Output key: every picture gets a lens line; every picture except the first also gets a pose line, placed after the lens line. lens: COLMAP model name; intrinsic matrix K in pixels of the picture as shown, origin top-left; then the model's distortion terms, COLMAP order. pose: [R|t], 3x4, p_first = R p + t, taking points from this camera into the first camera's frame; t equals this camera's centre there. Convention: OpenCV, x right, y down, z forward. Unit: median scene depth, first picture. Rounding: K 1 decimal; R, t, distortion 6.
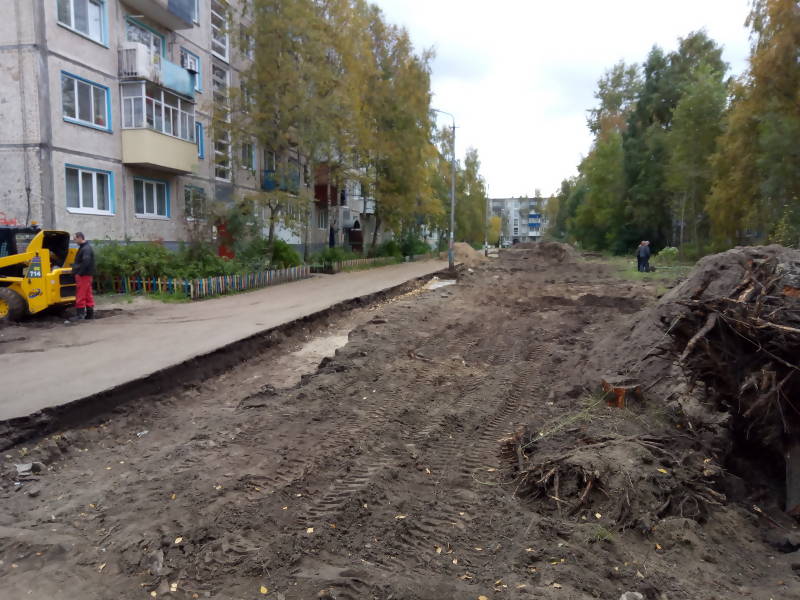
lens RADIAL K [[594.8, 0, 397.4], [0, 594.8, 296.6], [0, 0, 1]] dist [-0.006010, 0.011413]
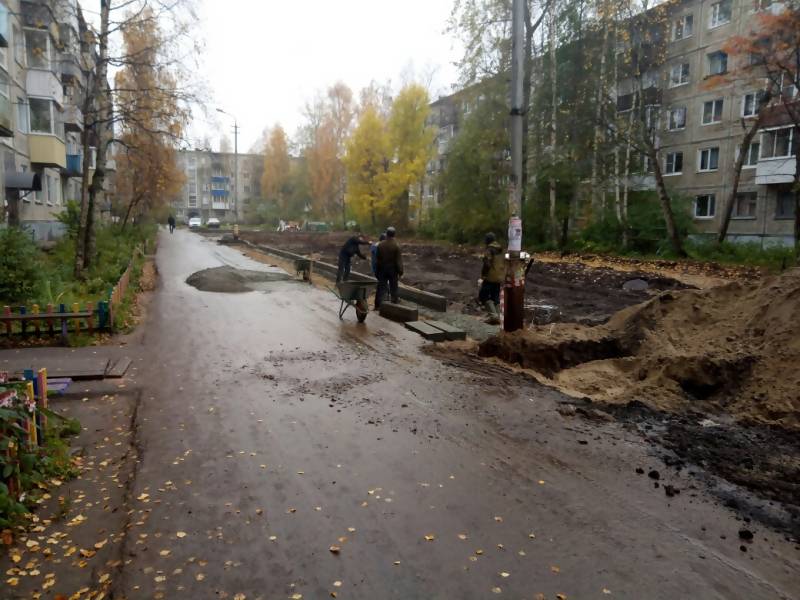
lens RADIAL K [[594.8, 0, 395.2], [0, 594.8, 302.5], [0, 0, 1]] dist [-0.006010, 0.011413]
pose [[0.832781, -0.051745, 0.551179, 0.116349], [0.024475, 0.998090, 0.056721, -0.218169], [-0.553061, -0.033746, 0.832457, 2.413935]]
